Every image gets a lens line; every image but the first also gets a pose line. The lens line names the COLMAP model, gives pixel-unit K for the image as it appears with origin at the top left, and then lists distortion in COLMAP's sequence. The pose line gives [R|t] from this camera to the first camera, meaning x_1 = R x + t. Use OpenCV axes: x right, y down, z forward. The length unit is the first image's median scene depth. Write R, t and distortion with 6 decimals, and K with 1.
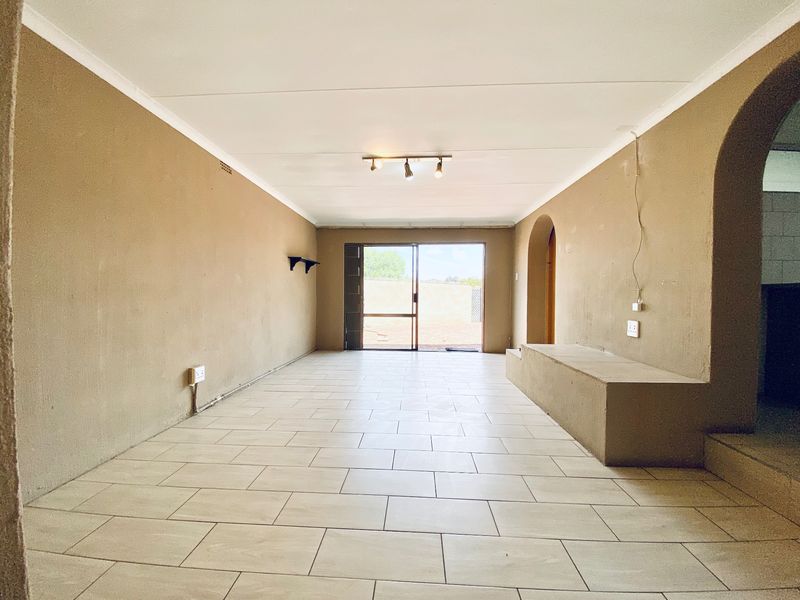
lens RADIAL K [[324.5, 0, 397.7], [0, 324.5, 303.5], [0, 0, 1]] dist [0.000441, -0.007865]
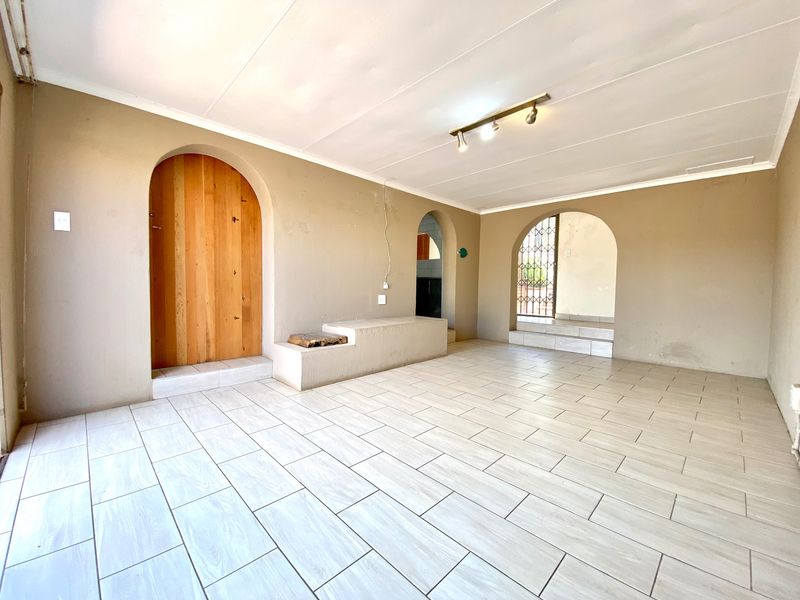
lens RADIAL K [[324.5, 0, 403.5], [0, 324.5, 296.2], [0, 0, 1]] dist [0.000441, -0.007865]
pose [[-0.761774, -0.041403, 0.646518, -0.198940], [-0.005626, 0.998341, 0.057305, -0.016477], [-0.647818, 0.040017, -0.760743, 1.009947]]
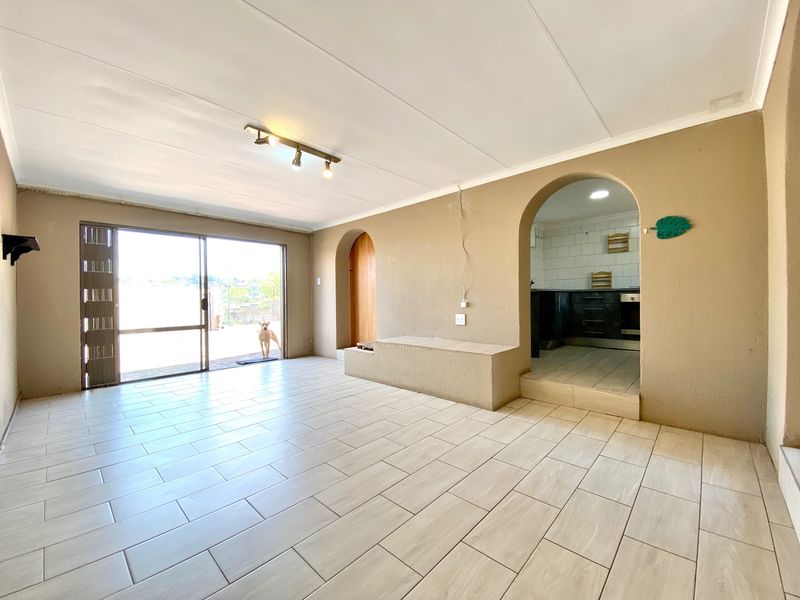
lens RADIAL K [[324.5, 0, 406.2], [0, 324.5, 298.1], [0, 0, 1]] dist [0.000441, -0.007865]
pose [[0.631126, -0.010825, 0.775605, -0.257637], [0.035619, 0.999252, -0.015037, -0.002620], [-0.774862, 0.037116, 0.631040, 0.121958]]
